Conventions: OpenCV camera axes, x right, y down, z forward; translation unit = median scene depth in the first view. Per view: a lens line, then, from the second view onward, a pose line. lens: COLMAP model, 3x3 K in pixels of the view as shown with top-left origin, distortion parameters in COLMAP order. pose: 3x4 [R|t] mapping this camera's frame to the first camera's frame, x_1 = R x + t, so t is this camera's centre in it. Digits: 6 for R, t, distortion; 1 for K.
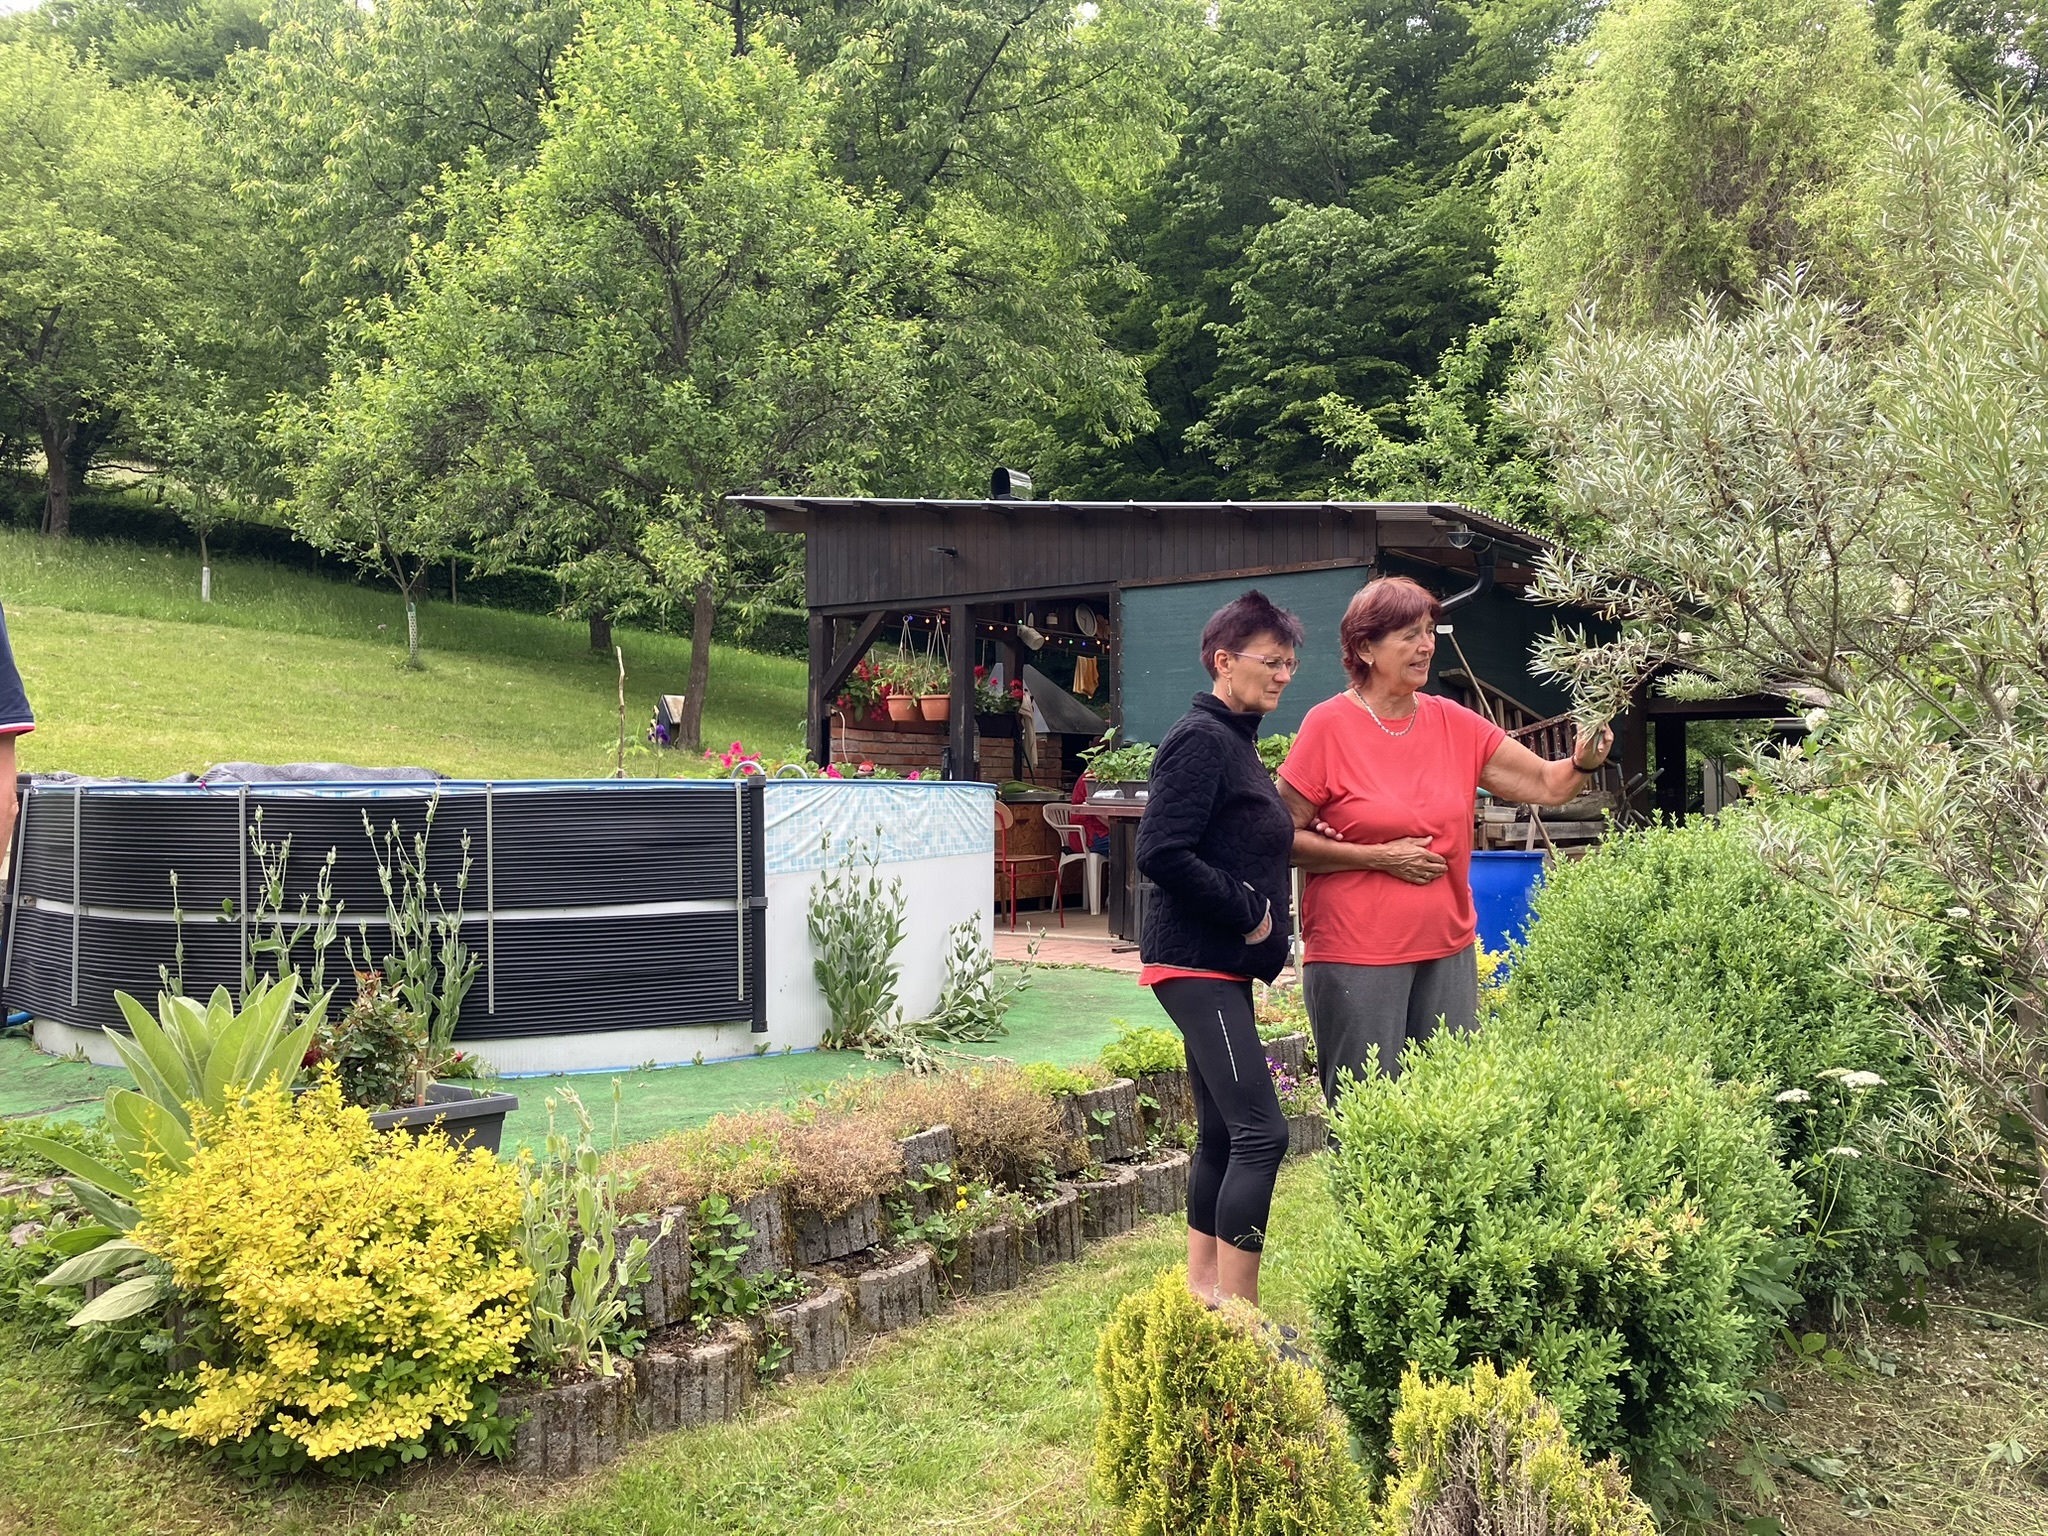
lens RADIAL K [[1655.2, 0, 1040.7], [0, 1655.2, 770.2], [0, 0, 1]] dist [0.041299, -0.051155]
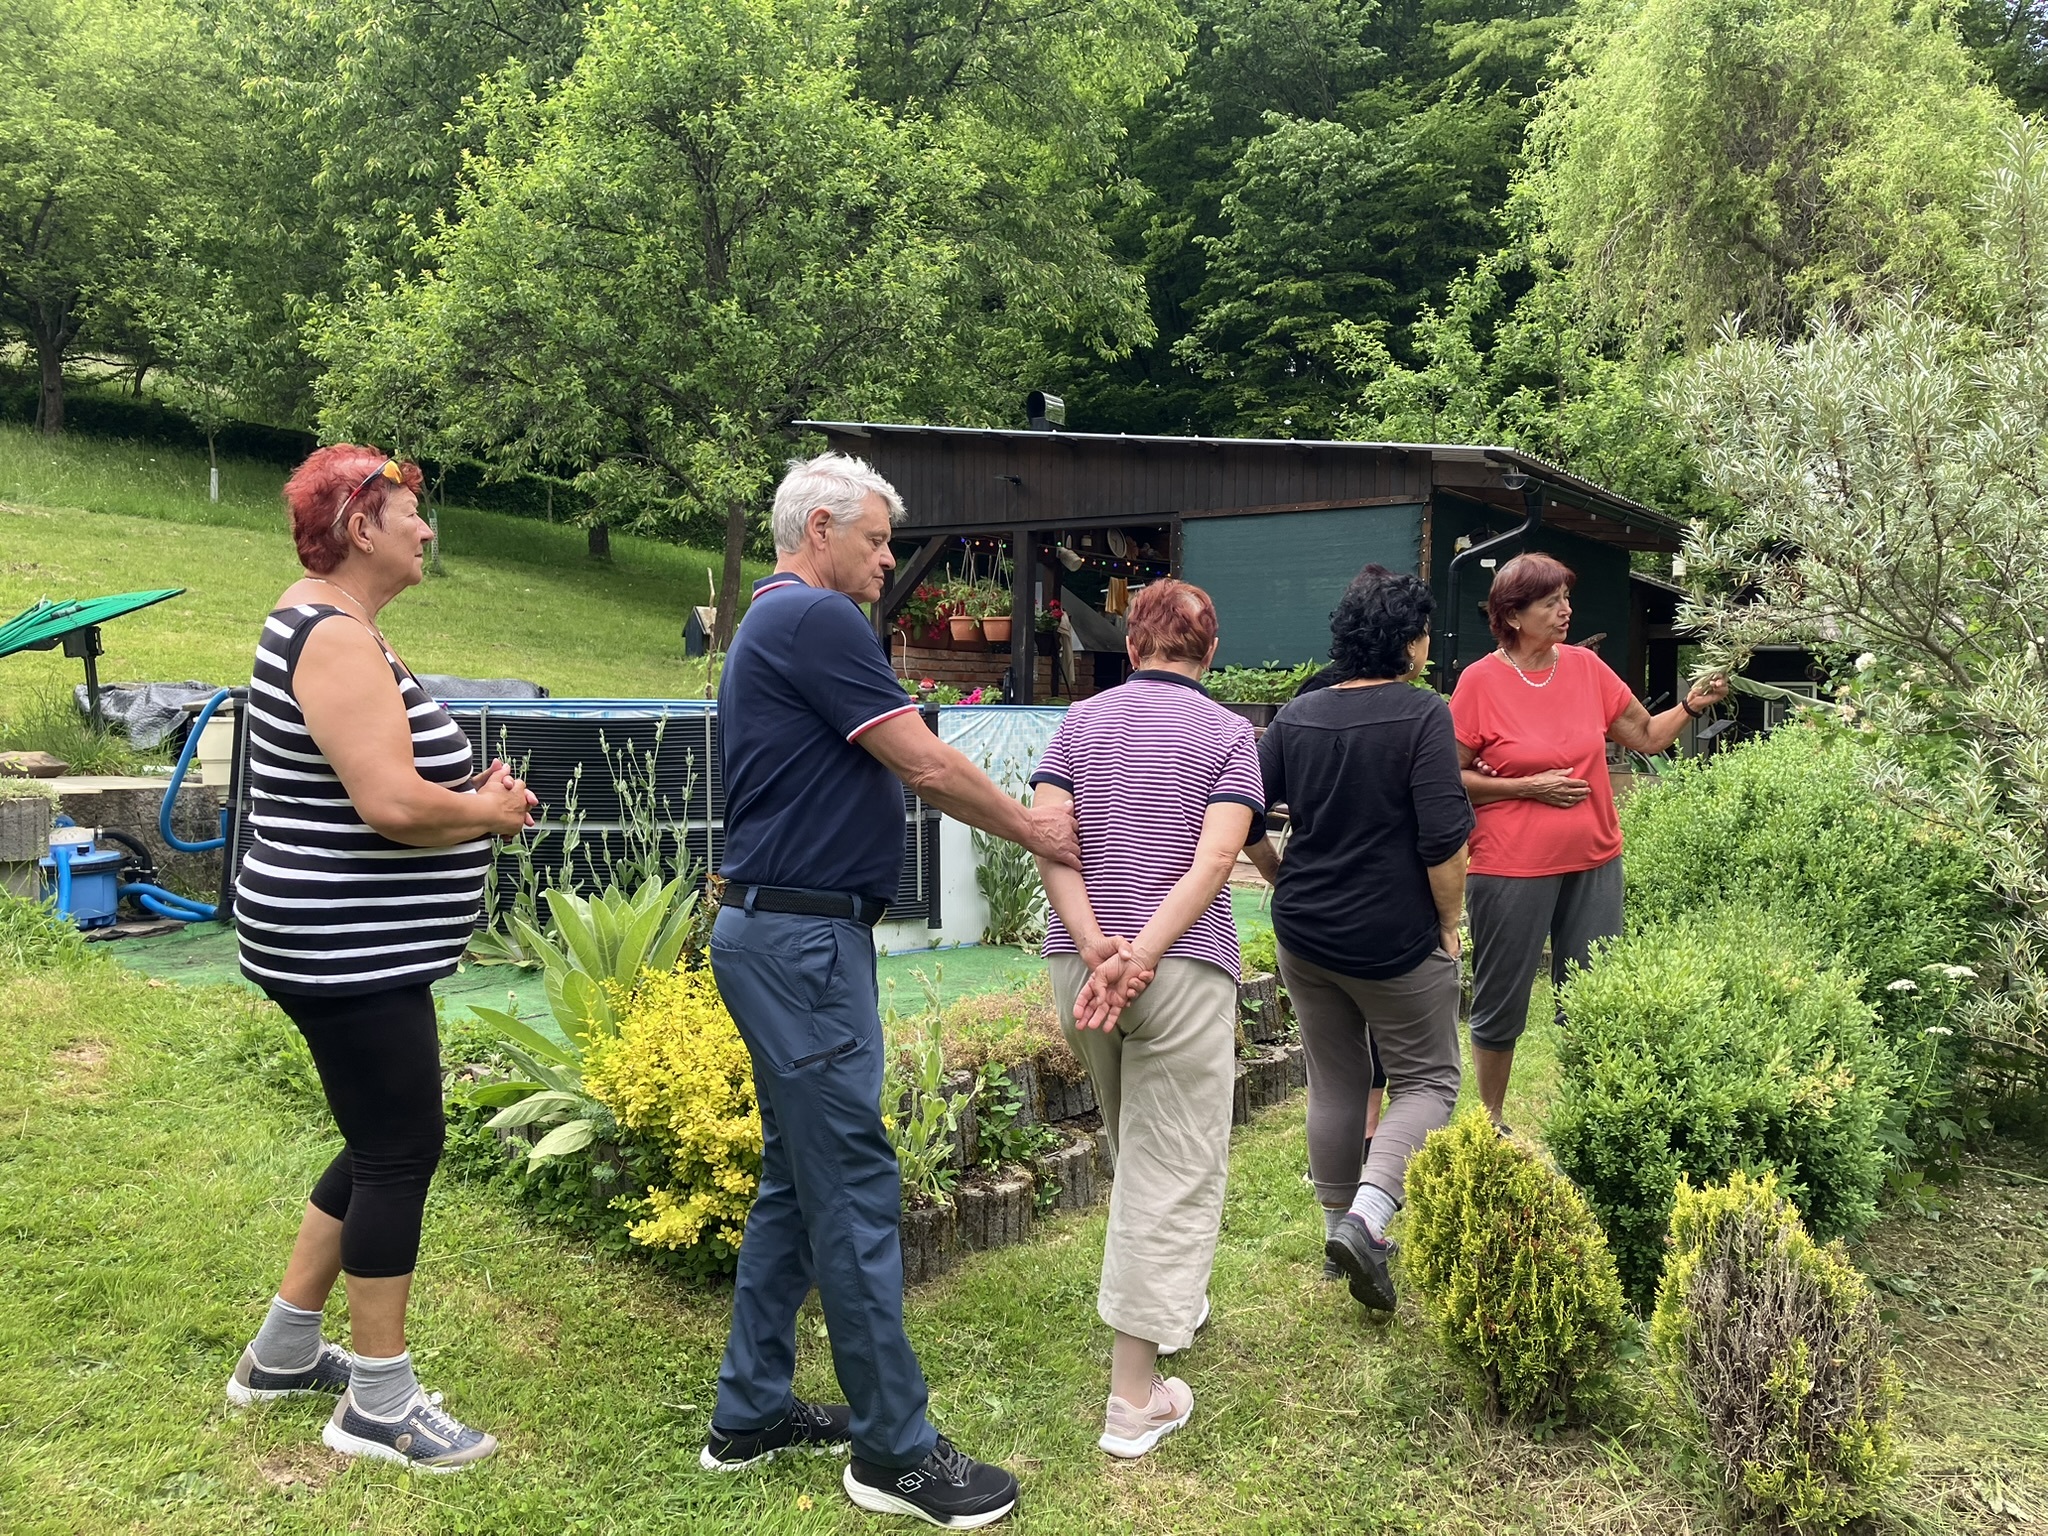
lens RADIAL K [[1674.4, 0, 1024.0], [0, 1674.4, 768.0], [0, 0, 1]] dist [0.040939, -0.046095]
pose [[0.999384, 0.010788, 0.033410, -0.078836], [-0.012672, 0.998310, 0.056714, -0.009056], [-0.032741, -0.057102, 0.997831, -0.070572]]
